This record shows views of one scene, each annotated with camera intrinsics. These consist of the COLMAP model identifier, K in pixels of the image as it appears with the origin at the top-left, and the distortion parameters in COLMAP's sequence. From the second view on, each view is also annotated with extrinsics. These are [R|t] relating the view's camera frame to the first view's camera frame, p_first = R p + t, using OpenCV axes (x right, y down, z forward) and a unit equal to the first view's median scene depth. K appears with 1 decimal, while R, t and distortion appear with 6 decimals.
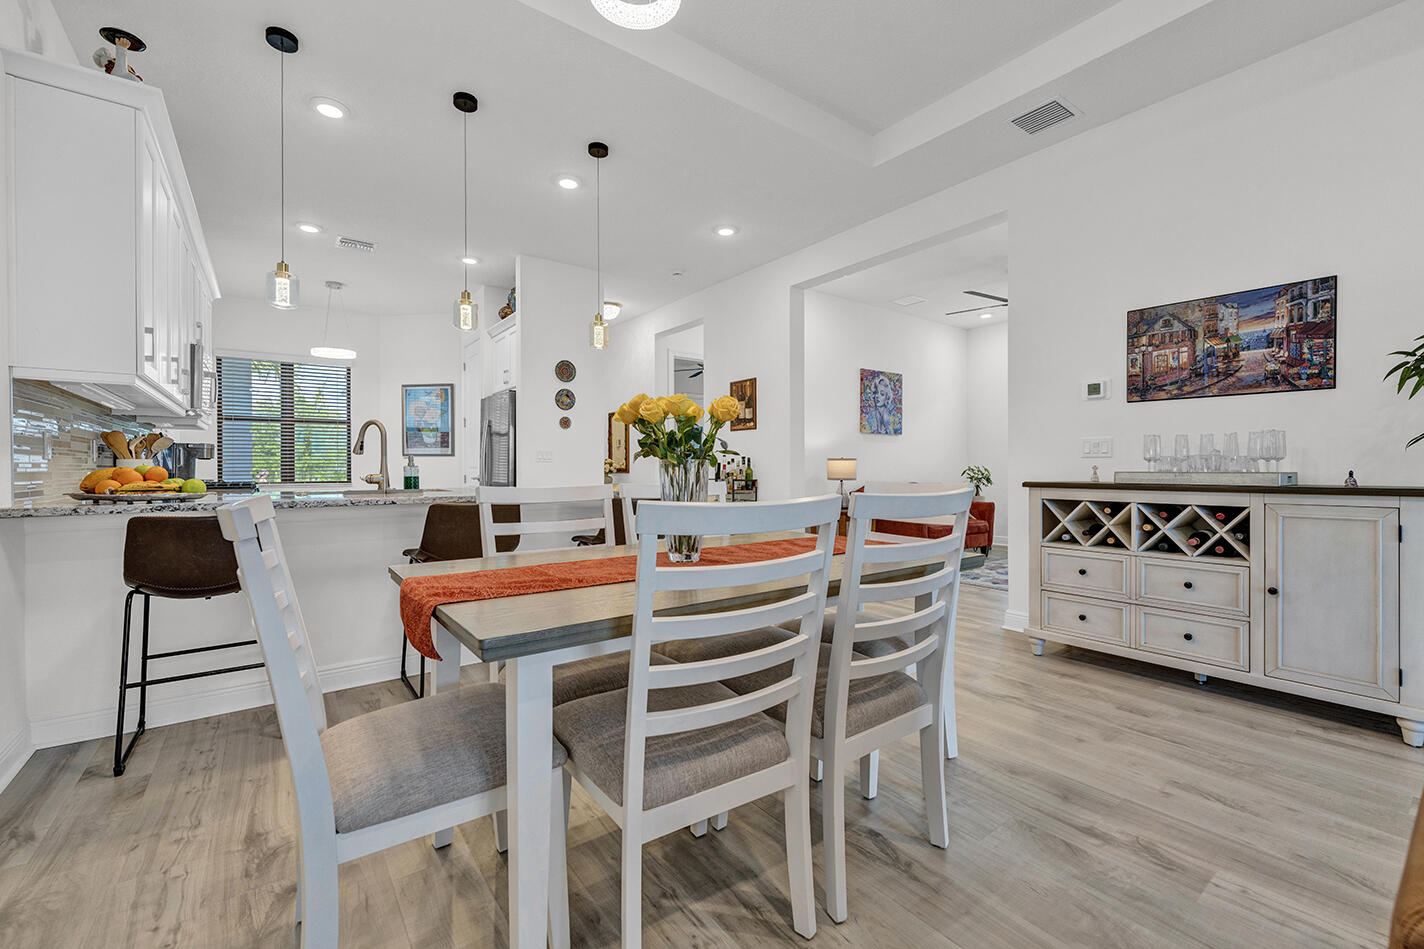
lens RADIAL K [[592.3, 0, 715.9], [0, 592.3, 468.4], [0, 0, 1]] dist [-0.001972, -0.000324]
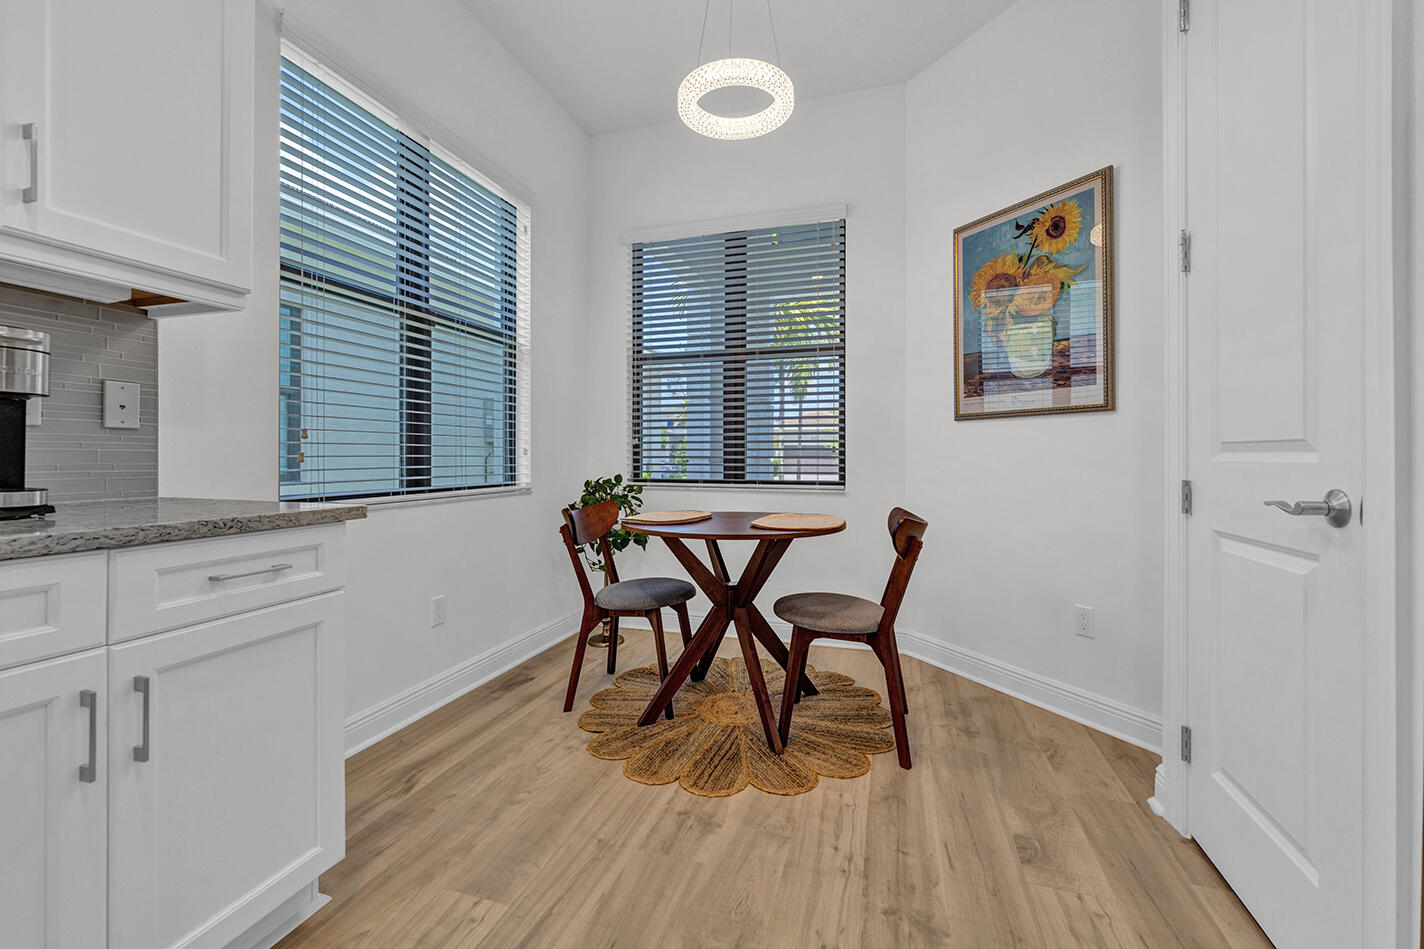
lens RADIAL K [[588.8, 0, 715.8], [0, 588.8, 458.9], [0, 0, 1]] dist [-0.001329, -0.000186]
pose [[0.587365, 0.009468, -0.809267, -0.979484], [-0.006589, 0.999954, 0.006916, 0.007728], [0.809296, 0.001270, 0.587400, 2.021269]]
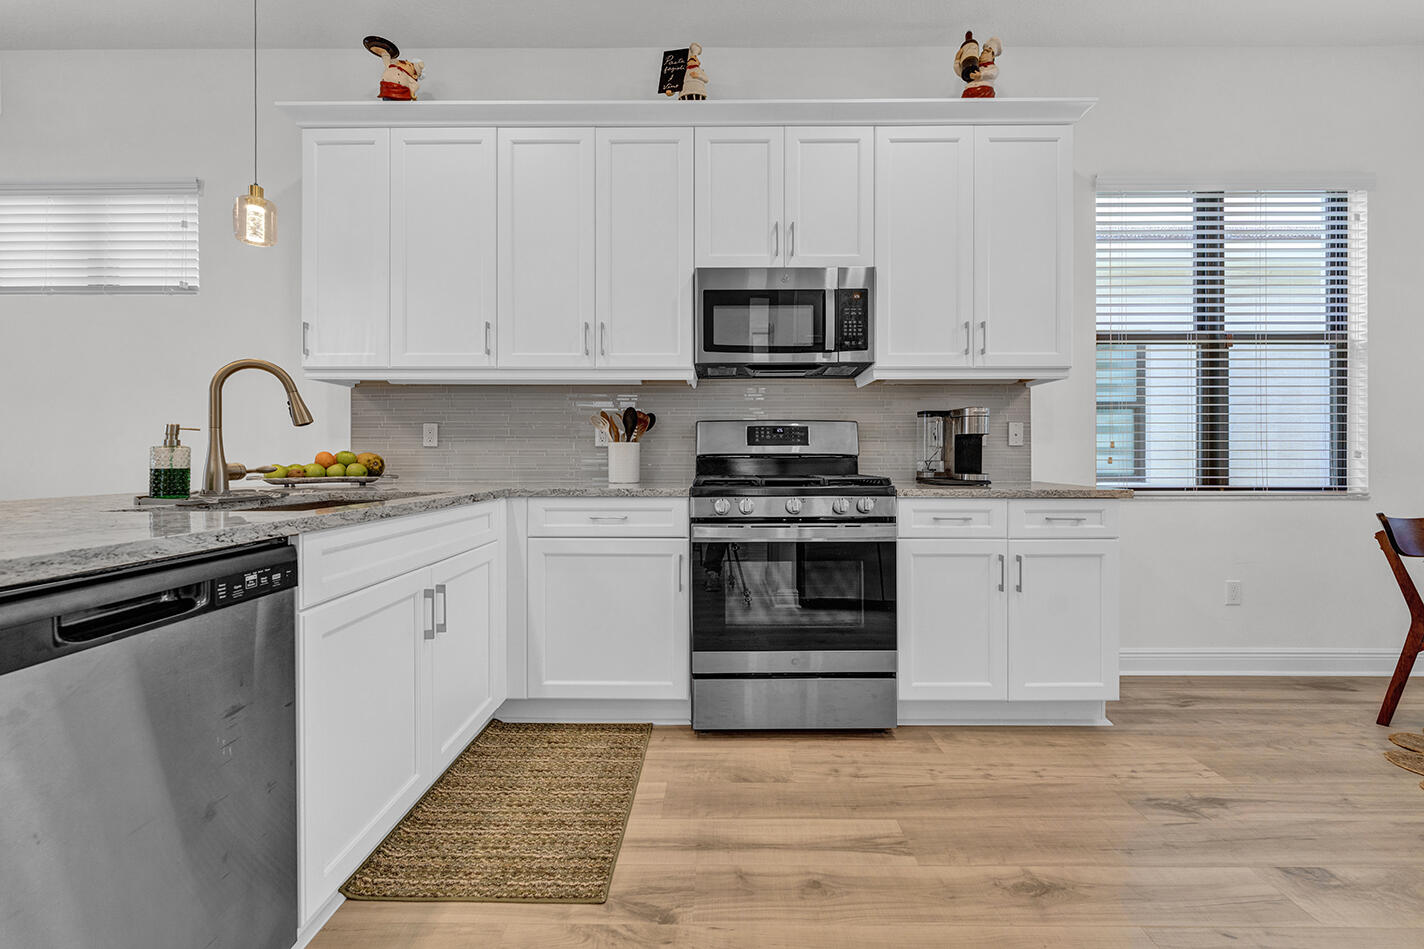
lens RADIAL K [[582.6, 0, 718.4], [0, 582.6, 460.3], [0, 0, 1]] dist [-0.000562, -0.000301]
pose [[-0.606676, 0.005298, -0.794932, -0.538357], [0.002053, 0.999985, 0.005097, 0.006926], [0.794947, 0.001460, -0.606677, 2.115406]]
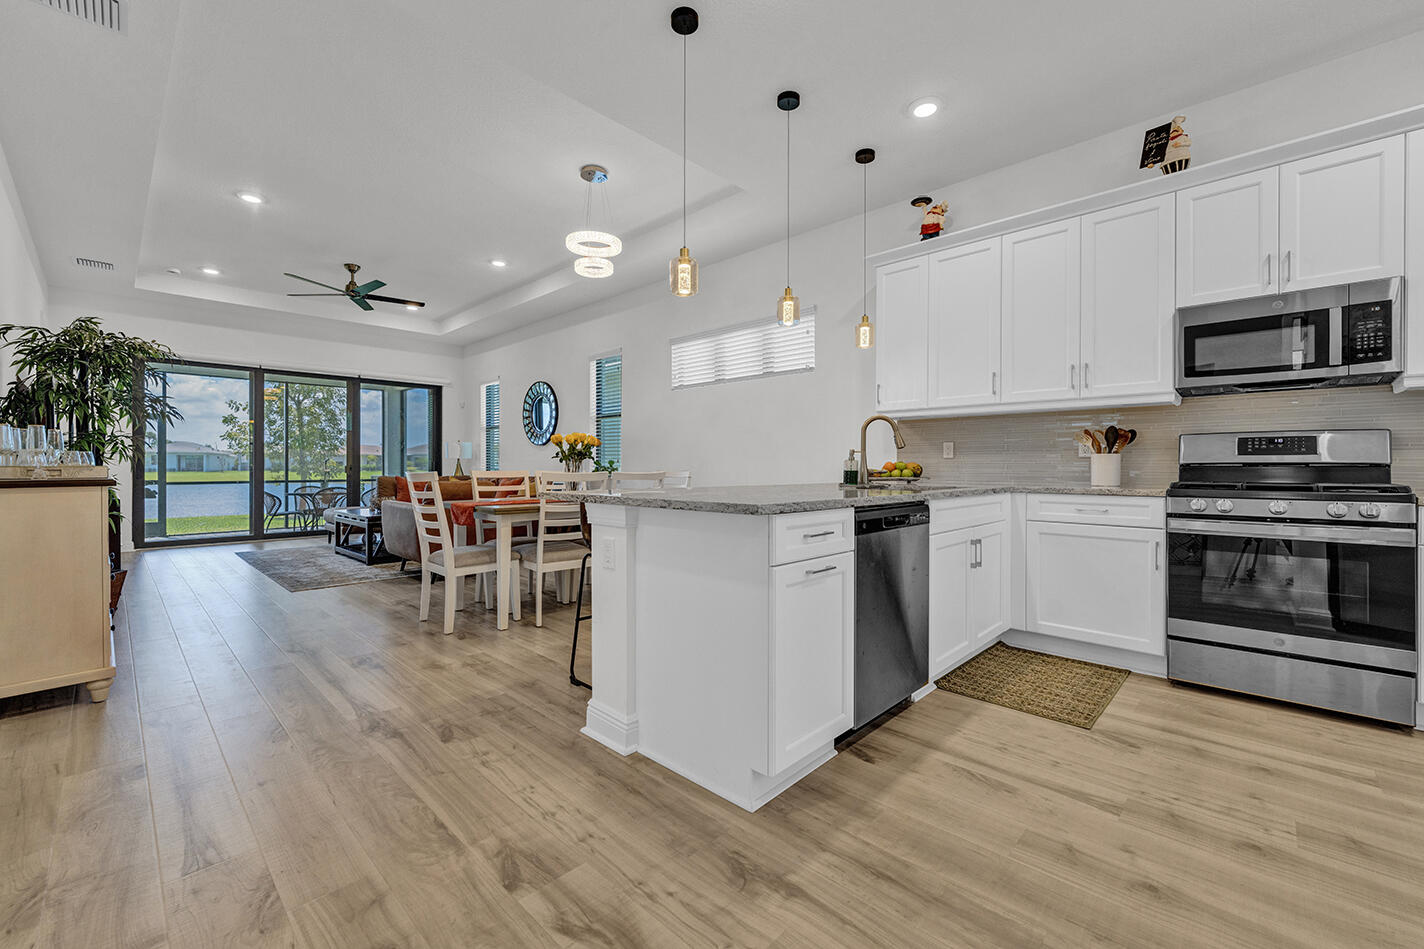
lens RADIAL K [[579.2, 0, 716.1], [0, 579.2, 466.6], [0, 0, 1]] dist [-0.000914, -0.000227]
pose [[-0.986757, 0.000457, -0.162206, -0.177056], [0.000215, 0.999999, 0.001512, 0.006650], [0.162206, 0.001457, -0.986756, 2.504312]]
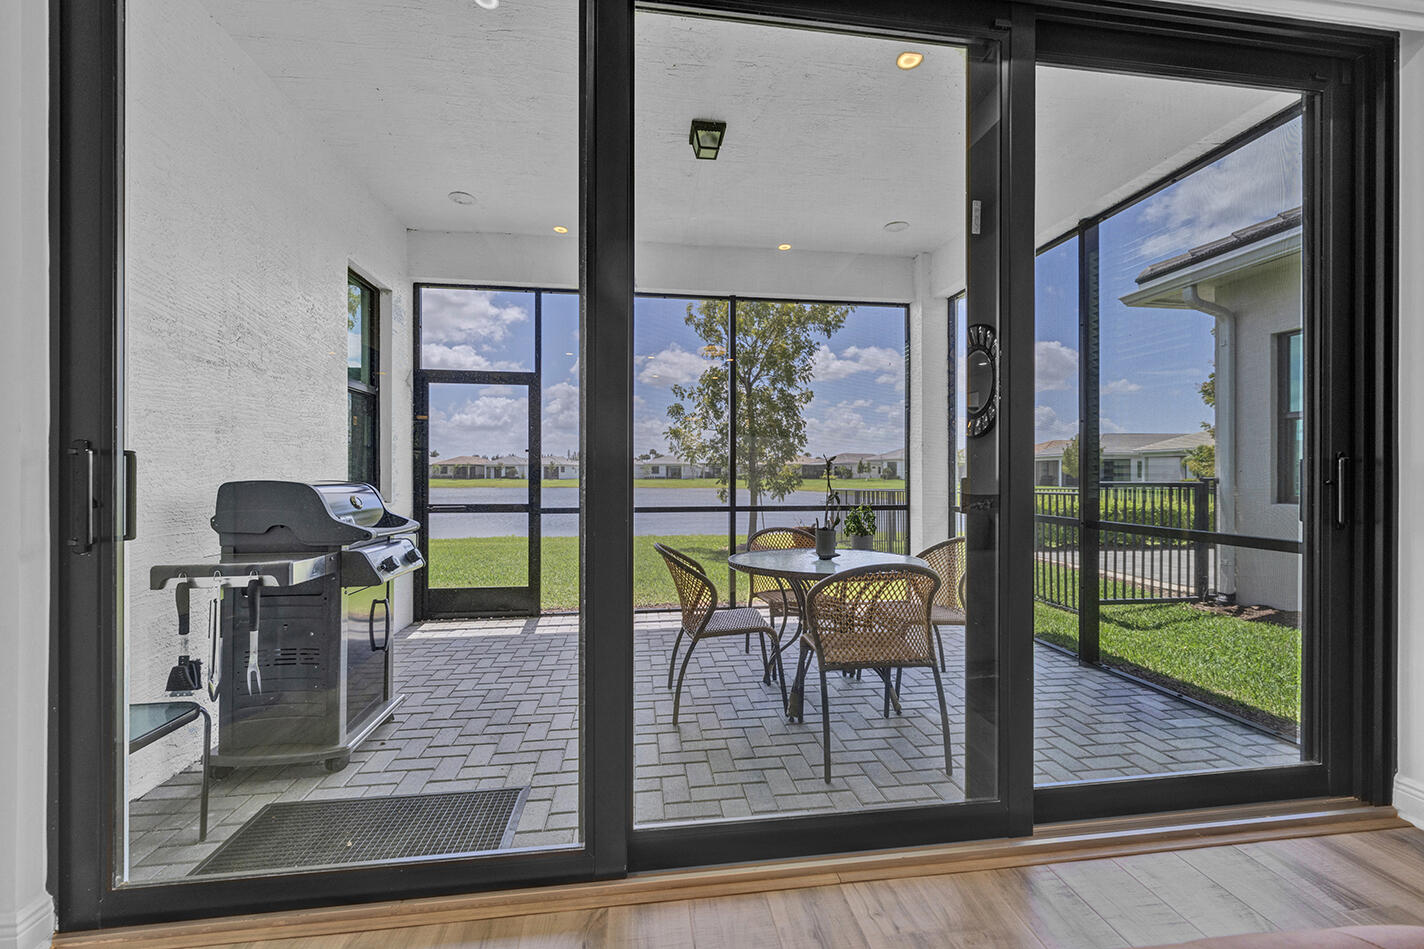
lens RADIAL K [[588.8, 0, 715.8], [0, 588.8, 458.9], [0, 0, 1]] dist [-0.001329, -0.000186]
pose [[-0.873342, 0.014866, 0.486880, 1.403899], [0.002435, 0.999655, -0.026155, 0.001845], [-0.487101, -0.021657, -0.873077, -0.568855]]
